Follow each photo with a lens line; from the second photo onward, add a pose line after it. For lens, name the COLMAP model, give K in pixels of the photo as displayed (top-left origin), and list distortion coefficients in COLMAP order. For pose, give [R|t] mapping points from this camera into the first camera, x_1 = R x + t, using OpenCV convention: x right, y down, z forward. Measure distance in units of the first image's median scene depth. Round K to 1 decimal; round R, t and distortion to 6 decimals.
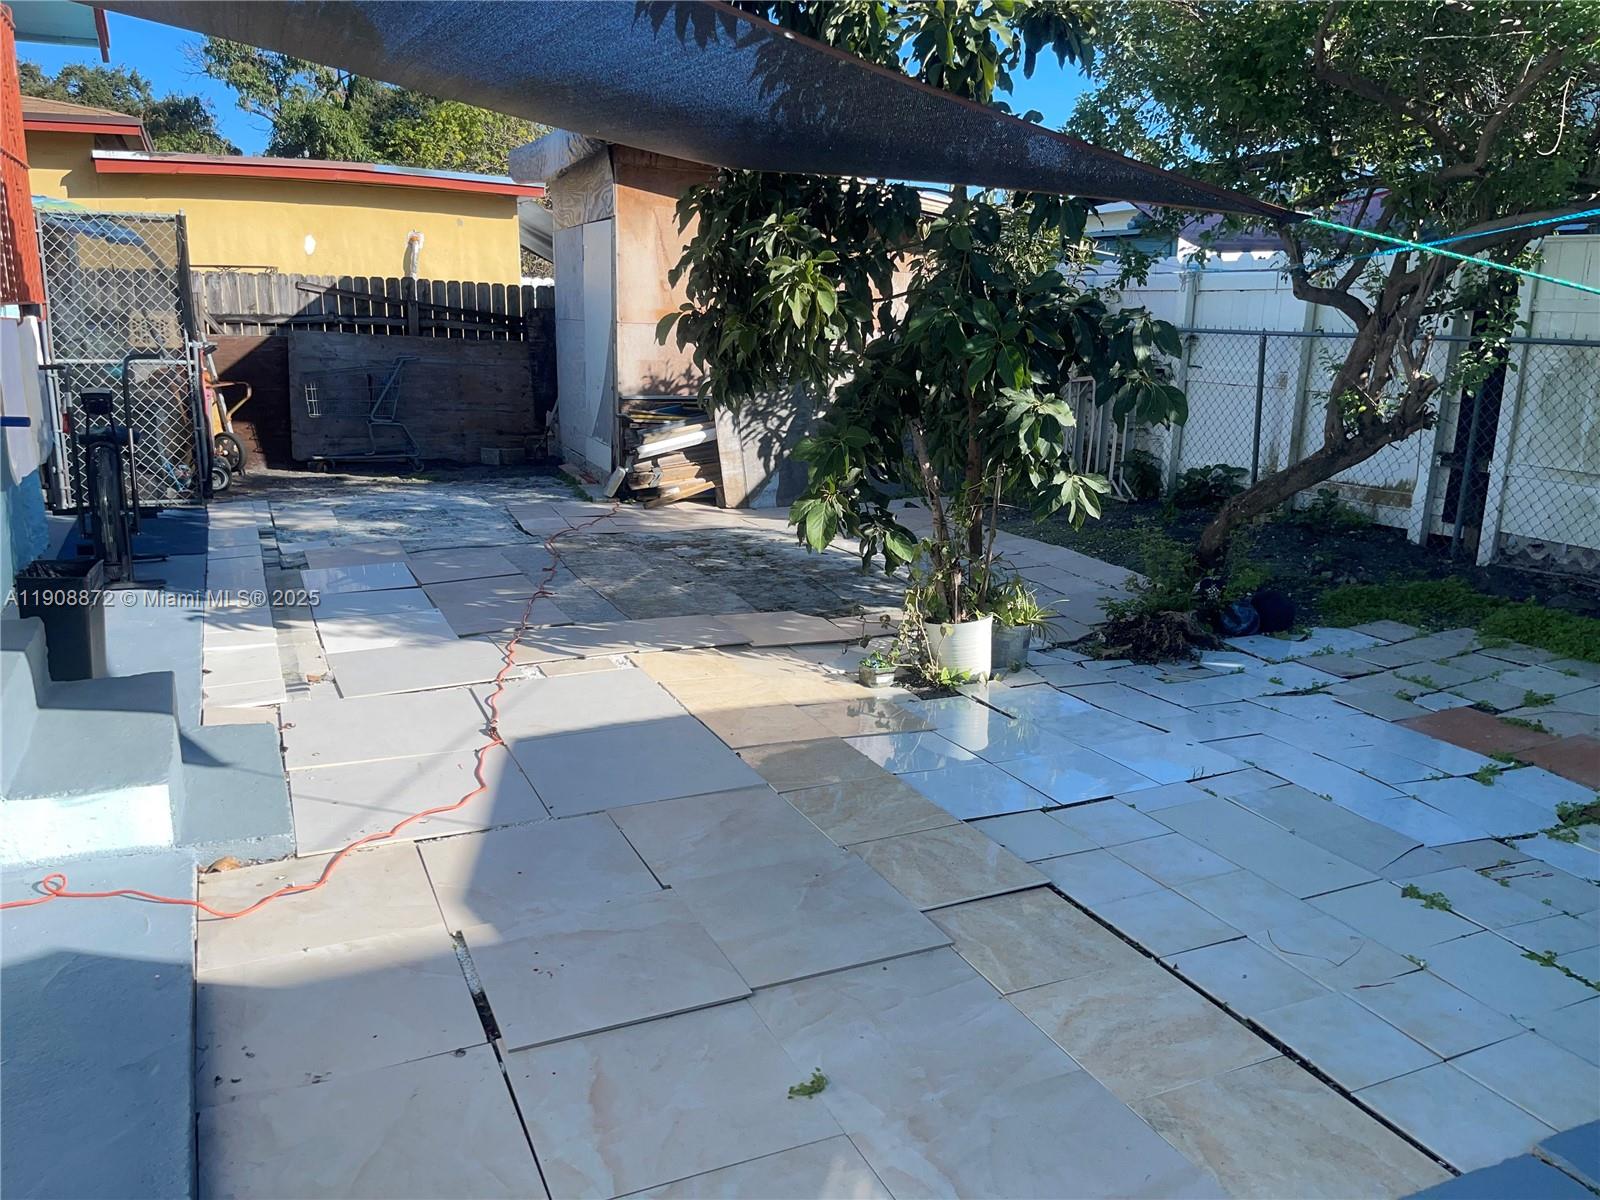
lens RADIAL K [[1227.0, 0, 800.0], [0, 1227.0, 600.0], [0, 0, 1]] dist [0.136506, -0.206613]
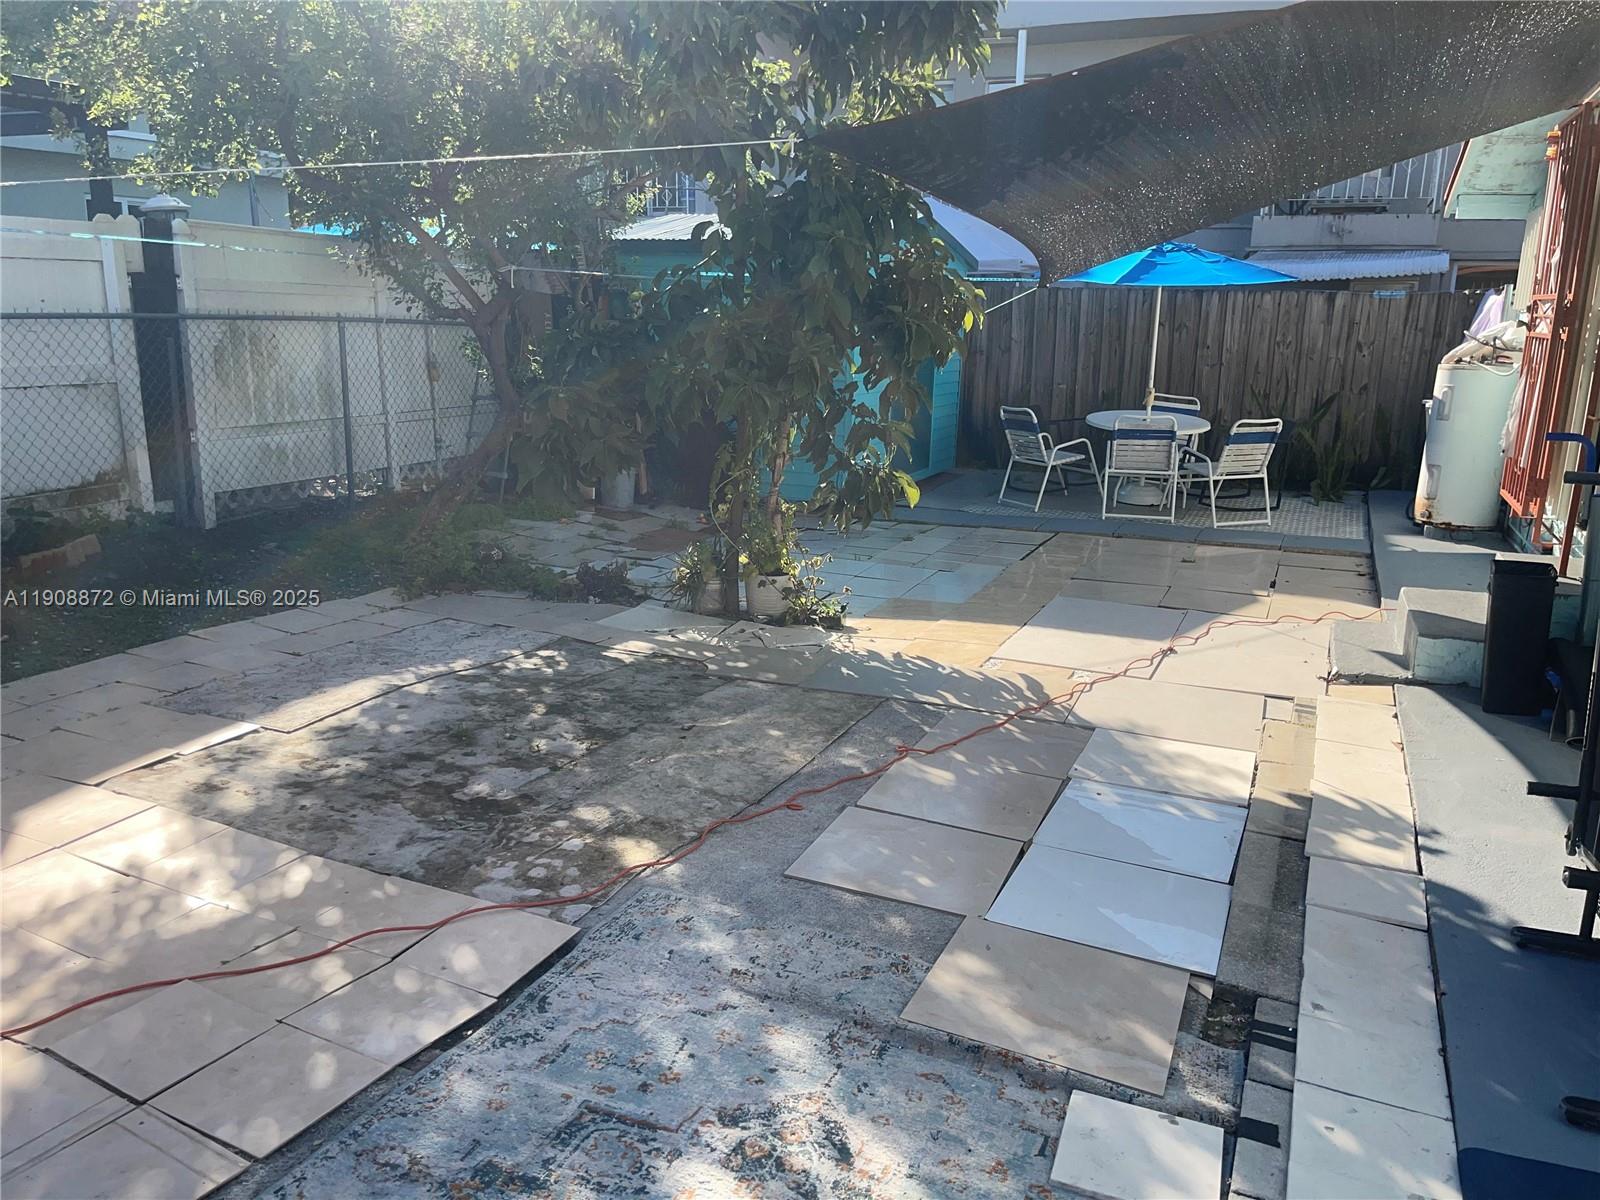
lens RADIAL K [[1227.0, 0, 800.0], [0, 1227.0, 600.0], [0, 0, 1]] dist [0.136506, -0.206613]
pose [[-0.668005, -0.198067, 0.717314, -0.717031], [0.130144, 0.917978, 0.374672, -0.382241], [-0.732688, 0.343637, -0.587436, 1.596582]]
